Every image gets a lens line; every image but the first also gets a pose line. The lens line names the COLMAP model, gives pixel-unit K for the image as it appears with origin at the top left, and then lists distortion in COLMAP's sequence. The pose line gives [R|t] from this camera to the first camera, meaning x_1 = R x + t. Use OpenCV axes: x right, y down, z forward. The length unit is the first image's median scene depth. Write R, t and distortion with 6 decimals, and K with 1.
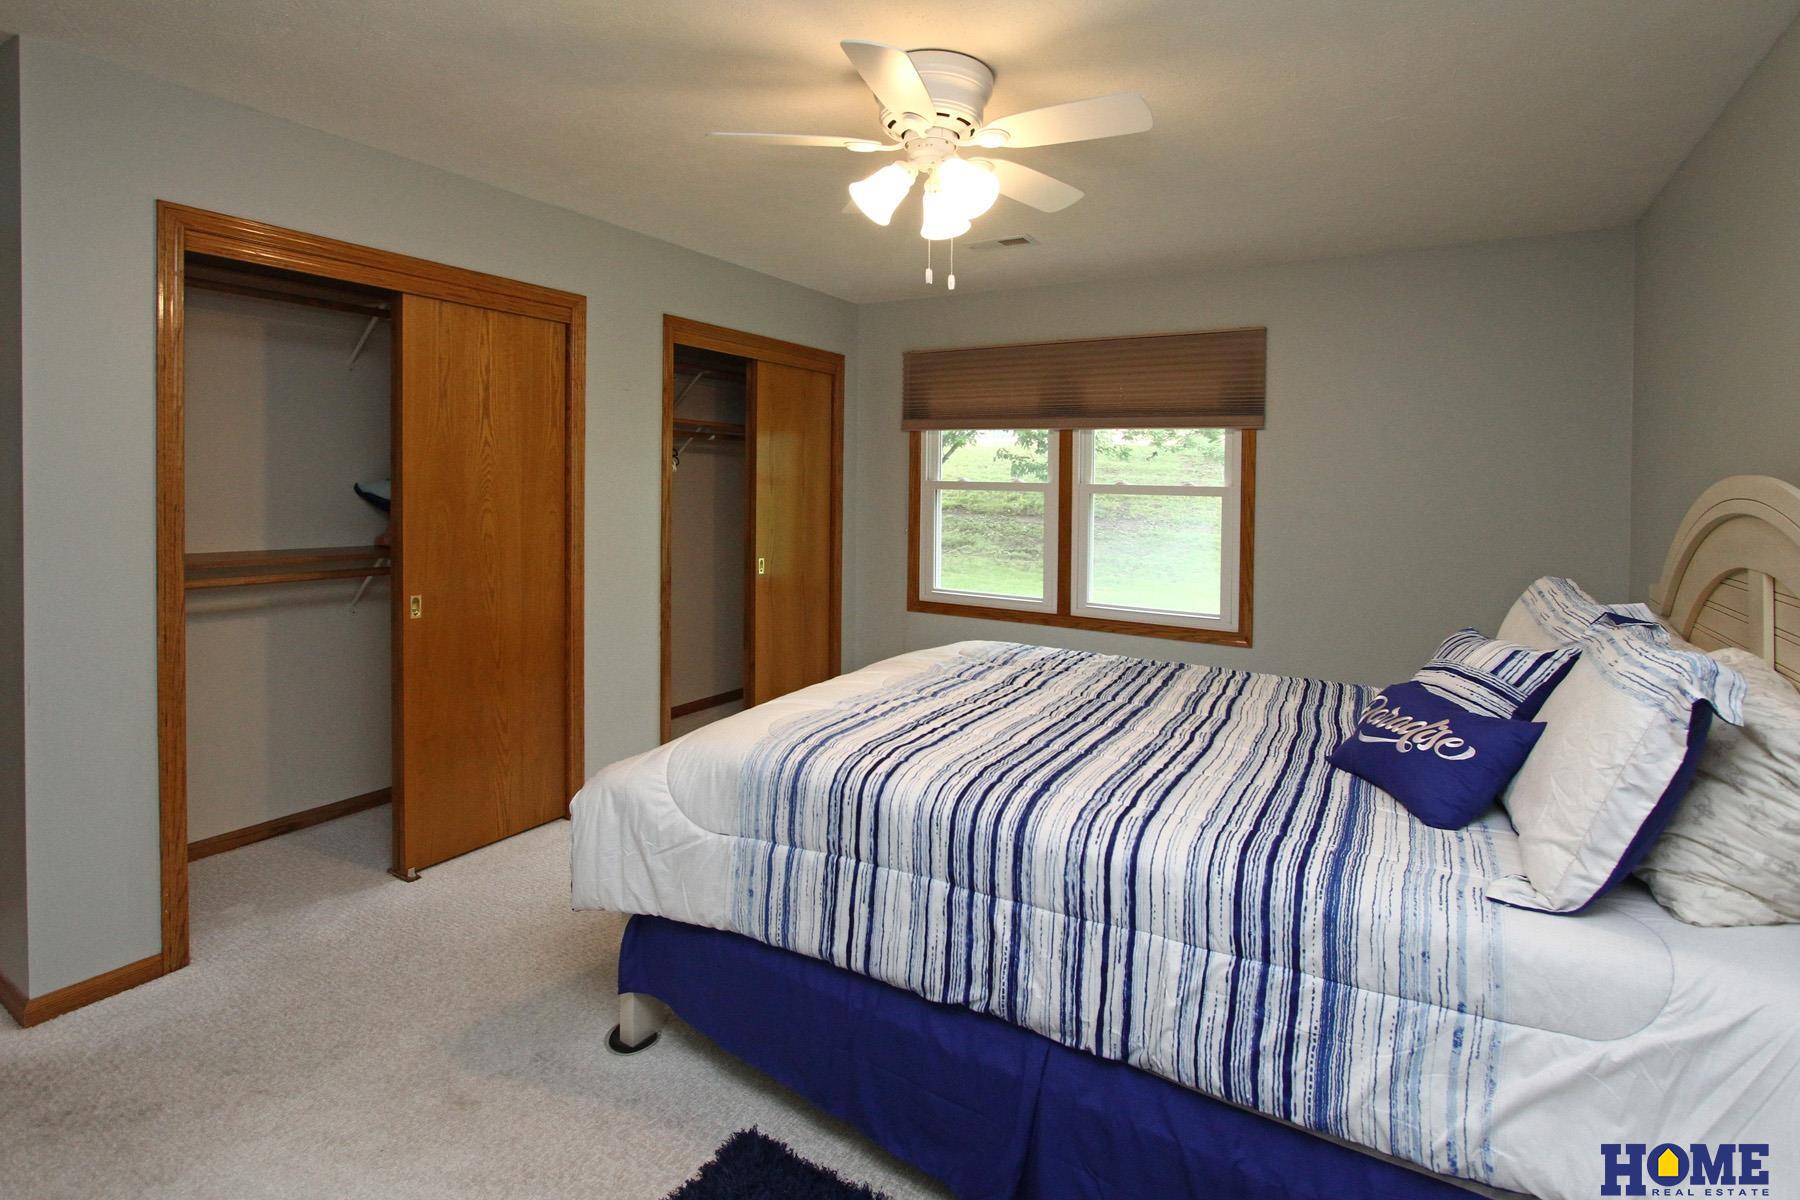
lens RADIAL K [[811.5, 0, 898.1], [0, 811.5, 491.2], [0, 0, 1]] dist [-0.013160, -0.000388]
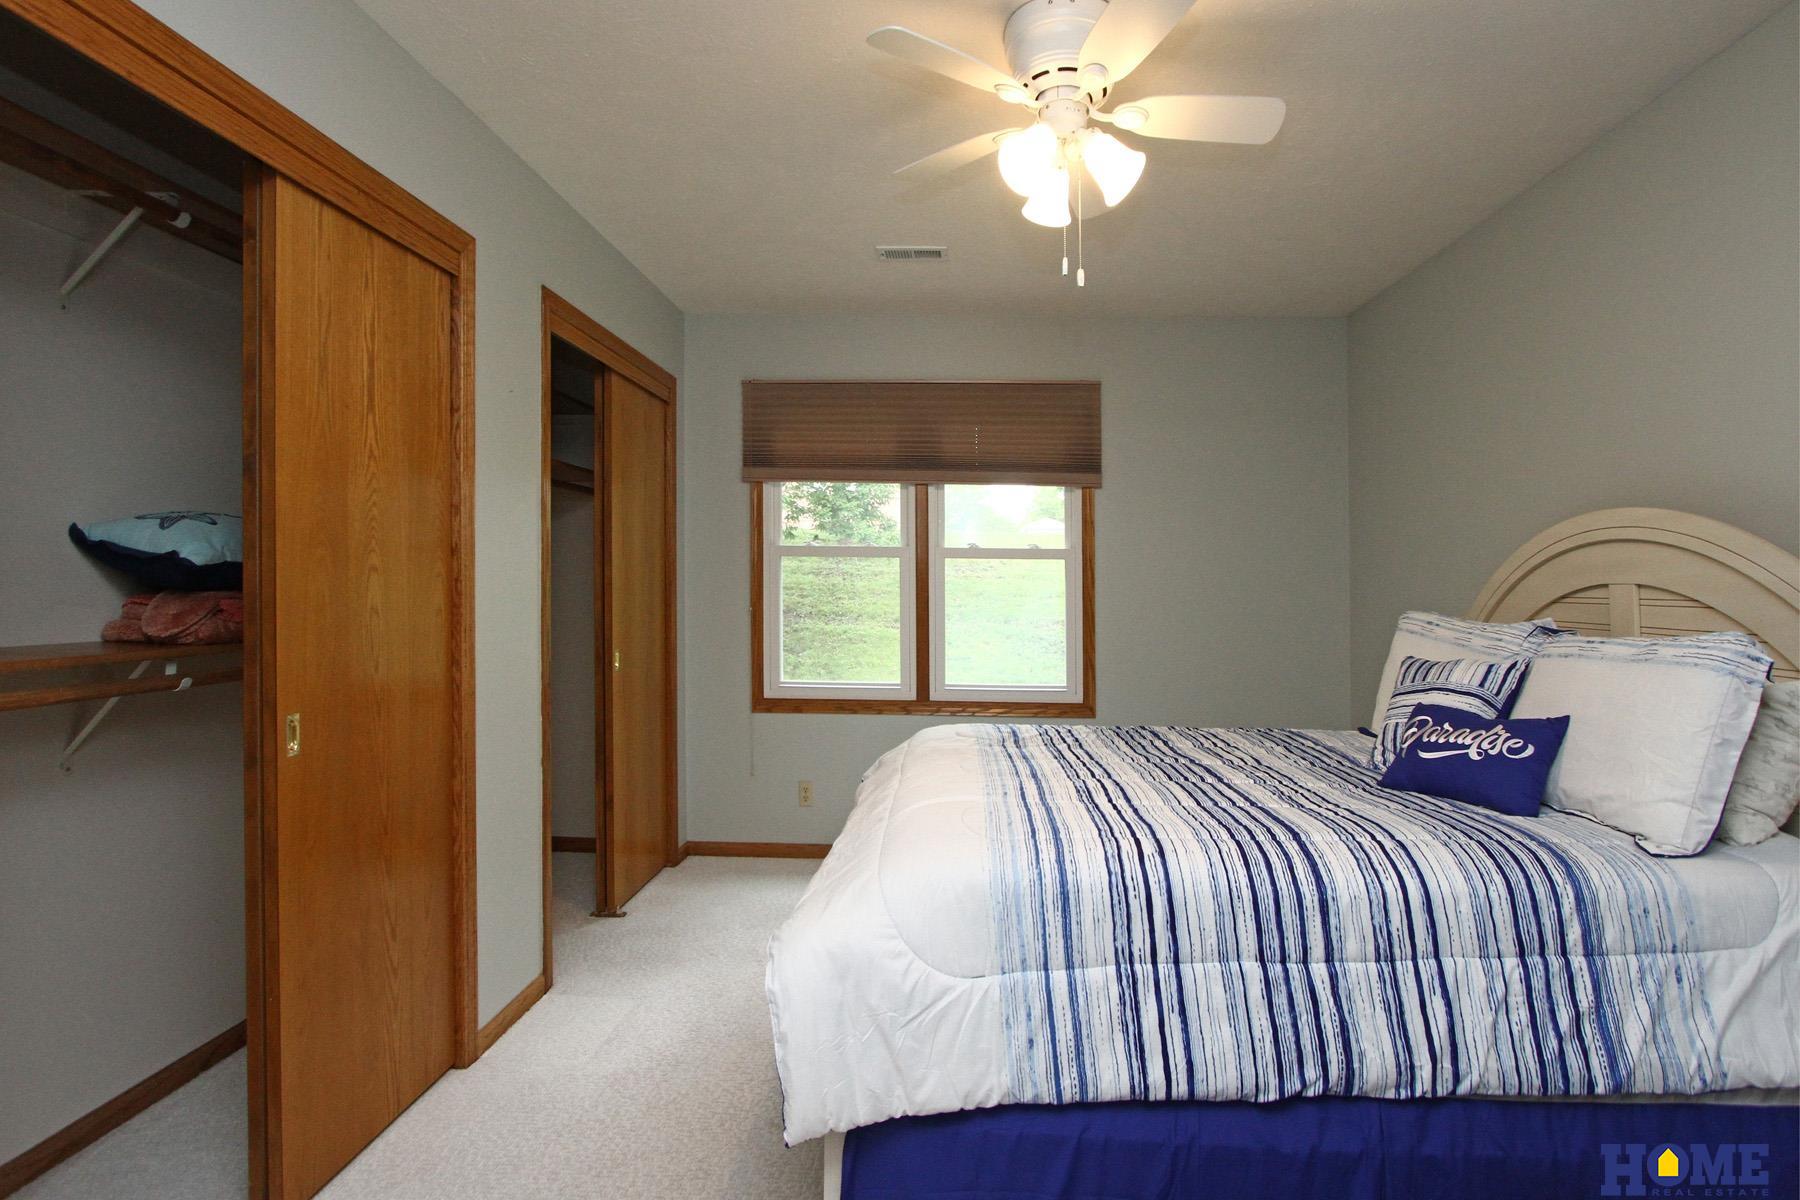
lens RADIAL K [[969.9, 0, 900.2], [0, 969.9, 568.8], [0, 0, 1]] dist [-0.021456, 0.000228]
pose [[0.869640, -0.020734, 0.493252, -0.713306], [0.033512, 0.999292, -0.017079, 0.068130], [-0.492548, 0.031383, 0.869719, 0.266423]]
